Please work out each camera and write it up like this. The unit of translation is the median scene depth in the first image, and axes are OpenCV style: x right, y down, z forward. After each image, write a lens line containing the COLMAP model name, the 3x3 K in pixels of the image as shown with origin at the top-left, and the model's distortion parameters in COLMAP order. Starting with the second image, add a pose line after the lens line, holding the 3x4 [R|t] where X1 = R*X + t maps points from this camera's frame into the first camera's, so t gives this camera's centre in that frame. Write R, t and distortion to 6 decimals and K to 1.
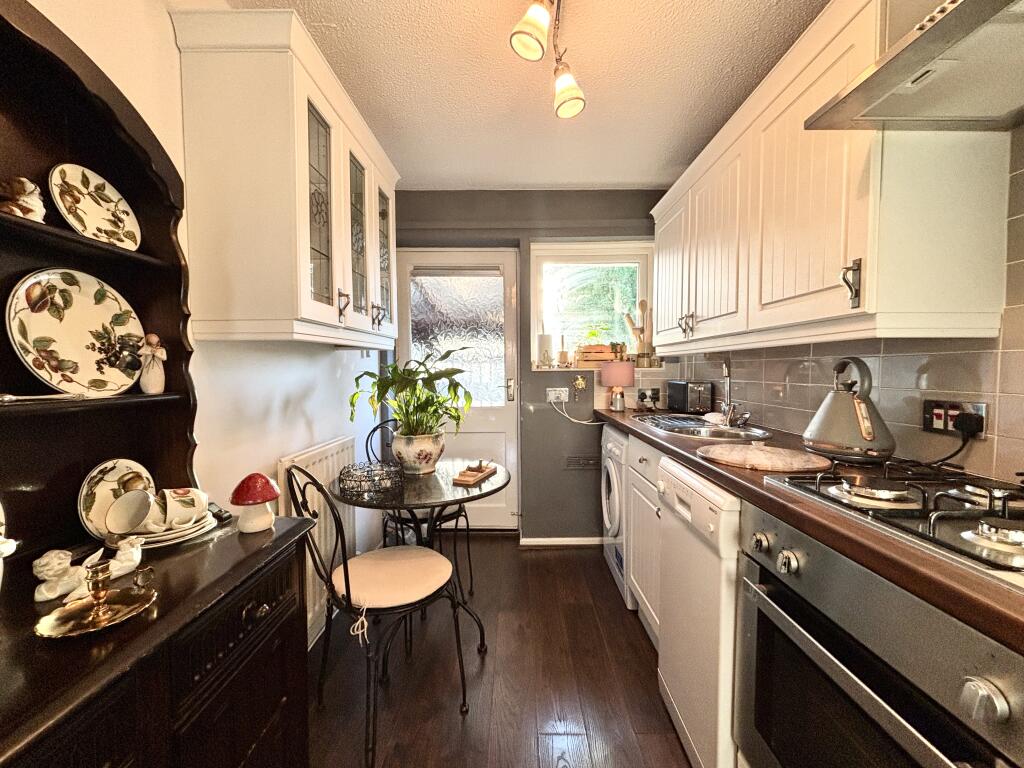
lens RADIAL K [[417.1, 0, 515.8], [0, 417.1, 382.9], [0, 0, 1]] dist [0.009260, -0.000941]
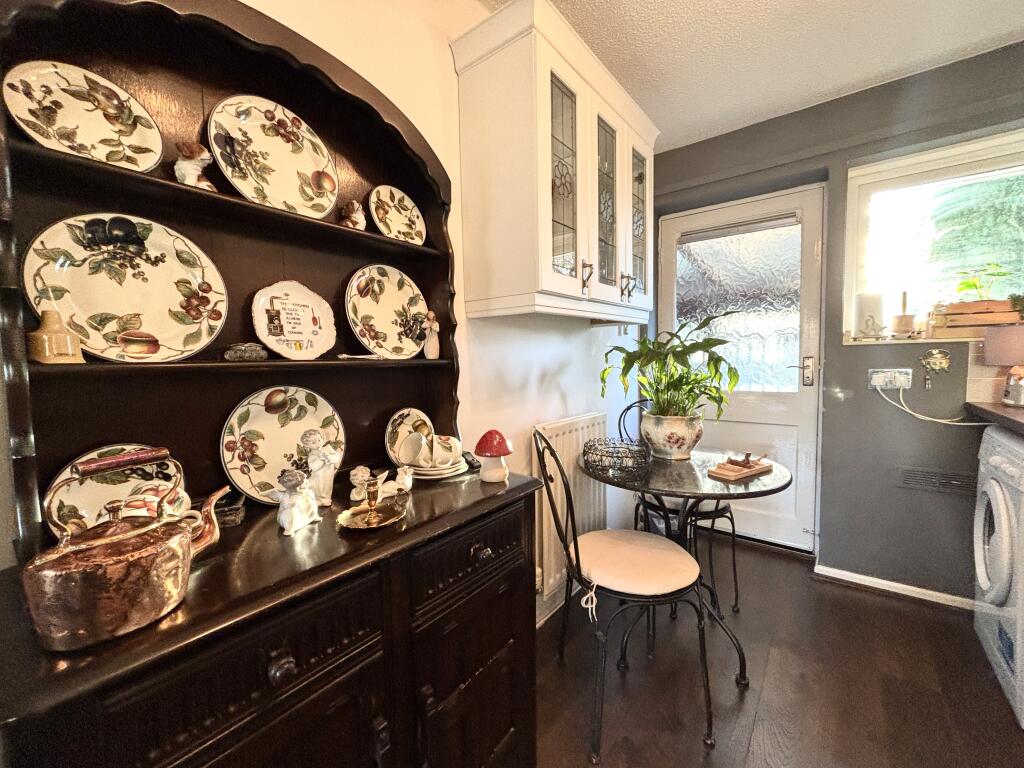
lens RADIAL K [[417.1, 0, 515.3], [0, 417.1, 384.2], [0, 0, 1]] dist [0.009260, -0.000941]
pose [[0.791555, 0.026883, -0.610507, 0.056526], [-0.008337, 0.999414, 0.033199, 0.034356], [0.611041, -0.021189, 0.791315, 0.099018]]
